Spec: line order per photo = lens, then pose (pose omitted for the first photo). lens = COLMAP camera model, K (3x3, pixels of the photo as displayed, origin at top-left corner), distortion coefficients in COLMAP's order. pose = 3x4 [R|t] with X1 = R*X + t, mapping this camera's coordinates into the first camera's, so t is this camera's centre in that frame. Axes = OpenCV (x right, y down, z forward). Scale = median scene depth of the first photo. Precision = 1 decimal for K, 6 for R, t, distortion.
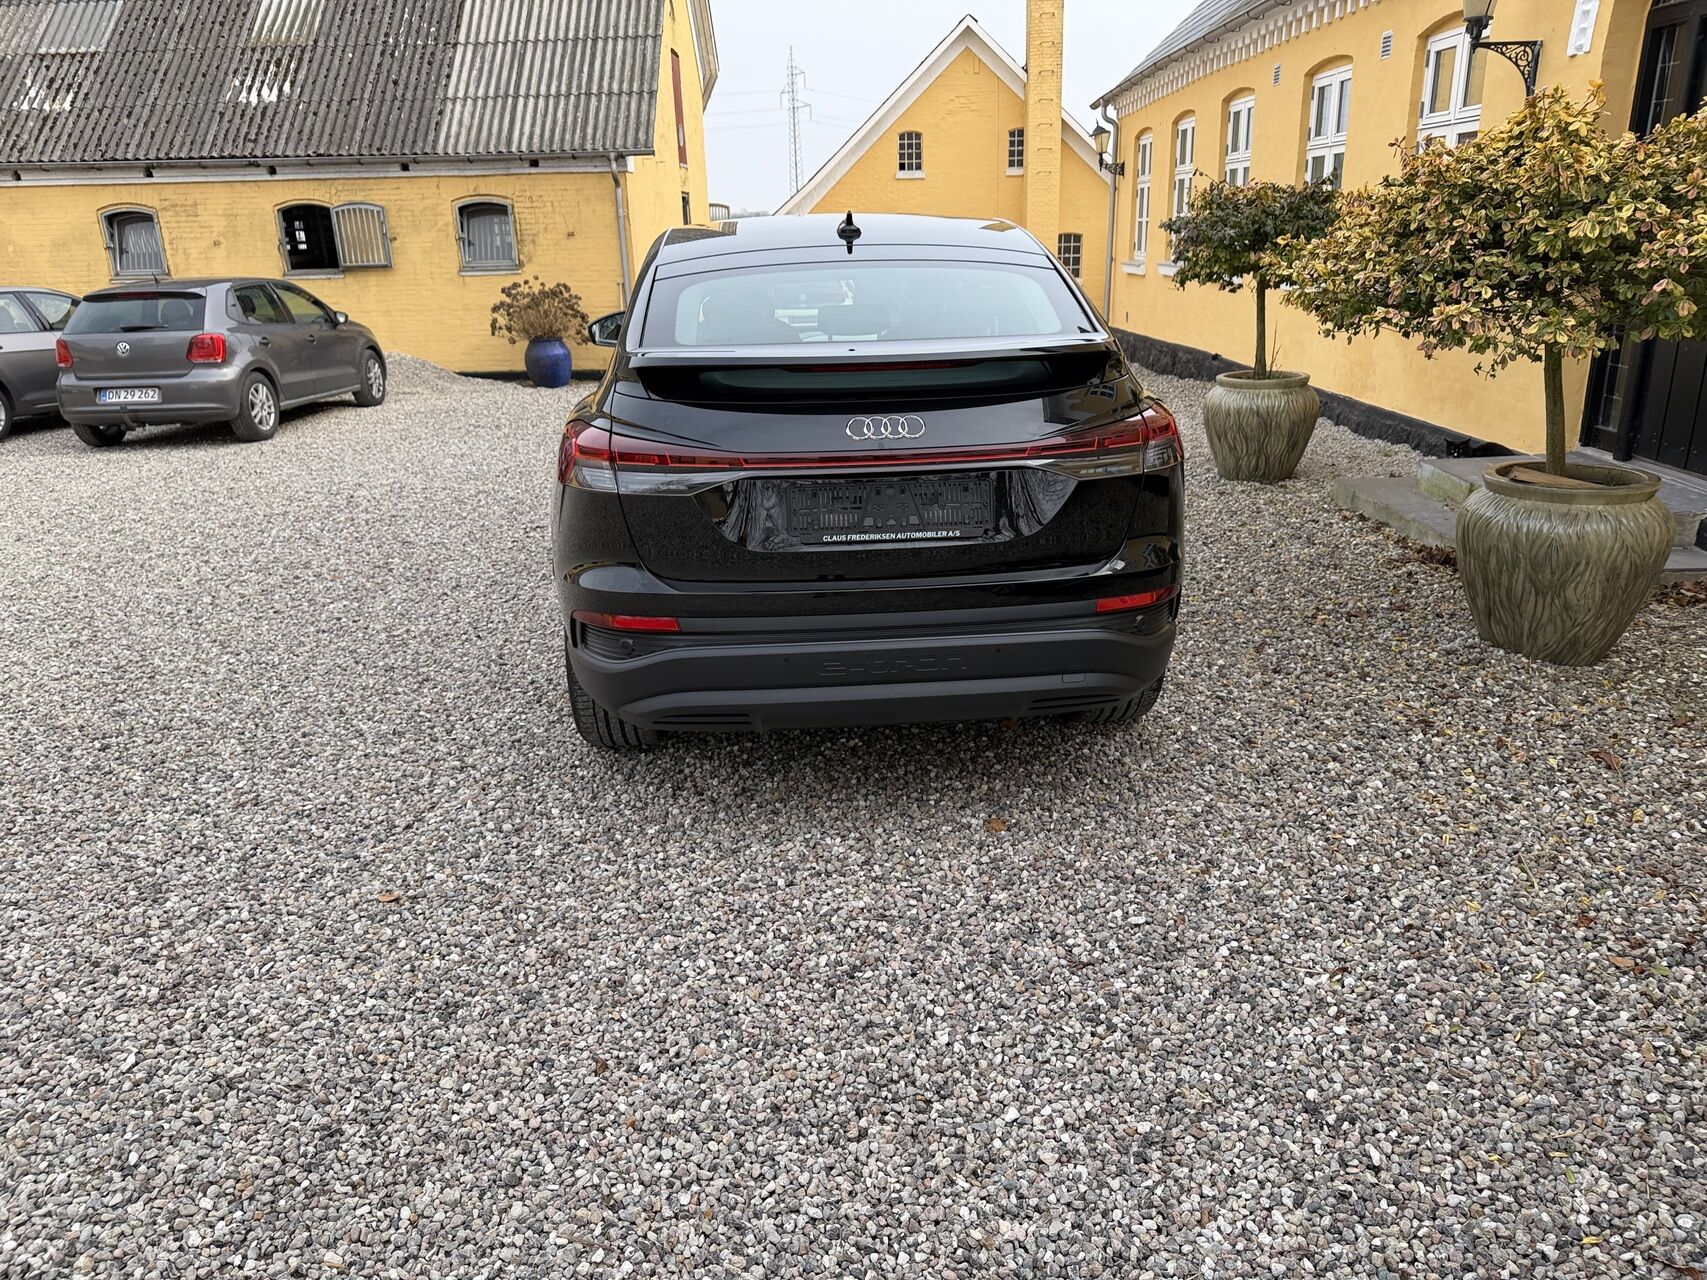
lens RADIAL K [[1217.5, 0, 853.5], [0, 1217.5, 640.0], [0, 0, 1]] dist [0.027182, -0.025170]
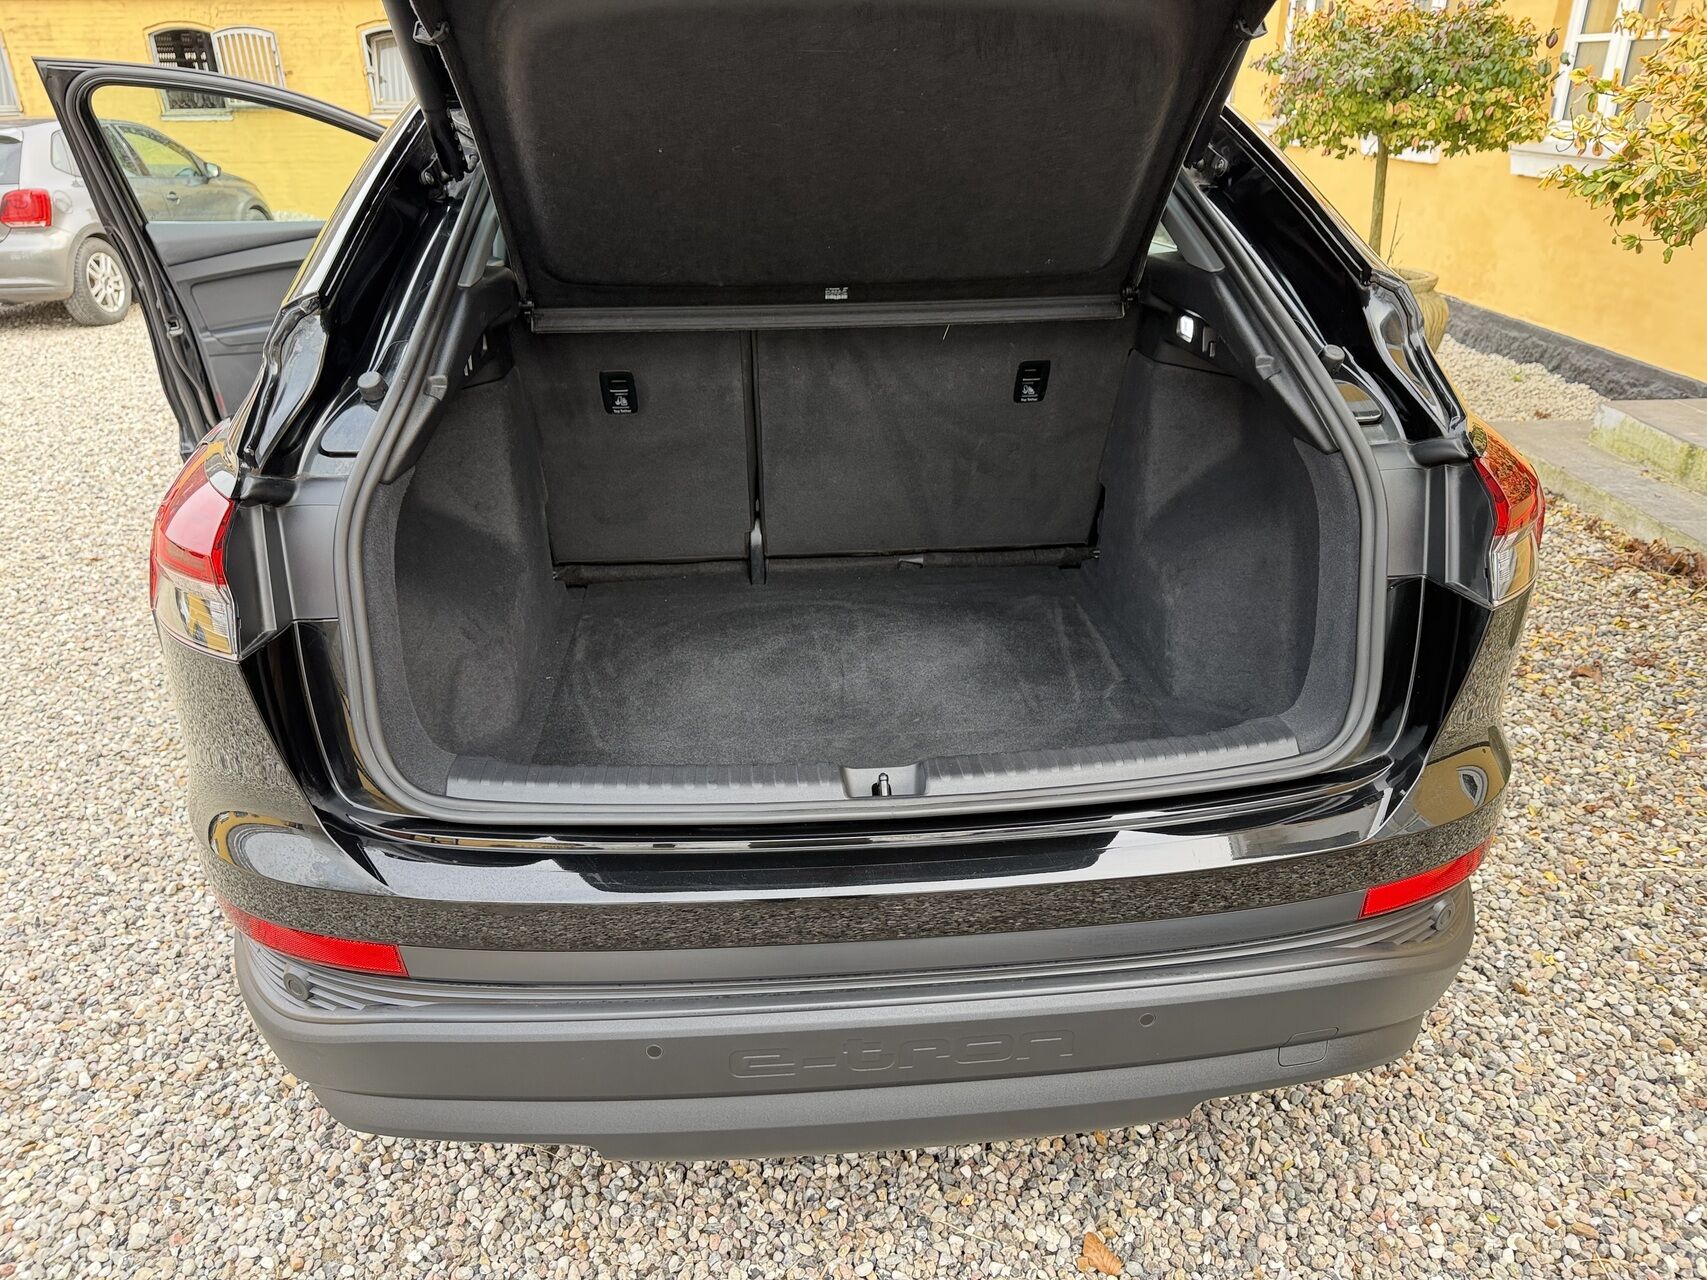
lens RADIAL K [[1217.5, 0, 853.5], [0, 1217.5, 640.0], [0, 0, 1]] dist [0.027182, -0.025170]
pose [[0.999782, 0.009463, 0.018585, 0.001350], [-0.011384, 0.994292, 0.106085, -0.061235], [-0.017475, -0.106273, 0.994183, 0.205274]]
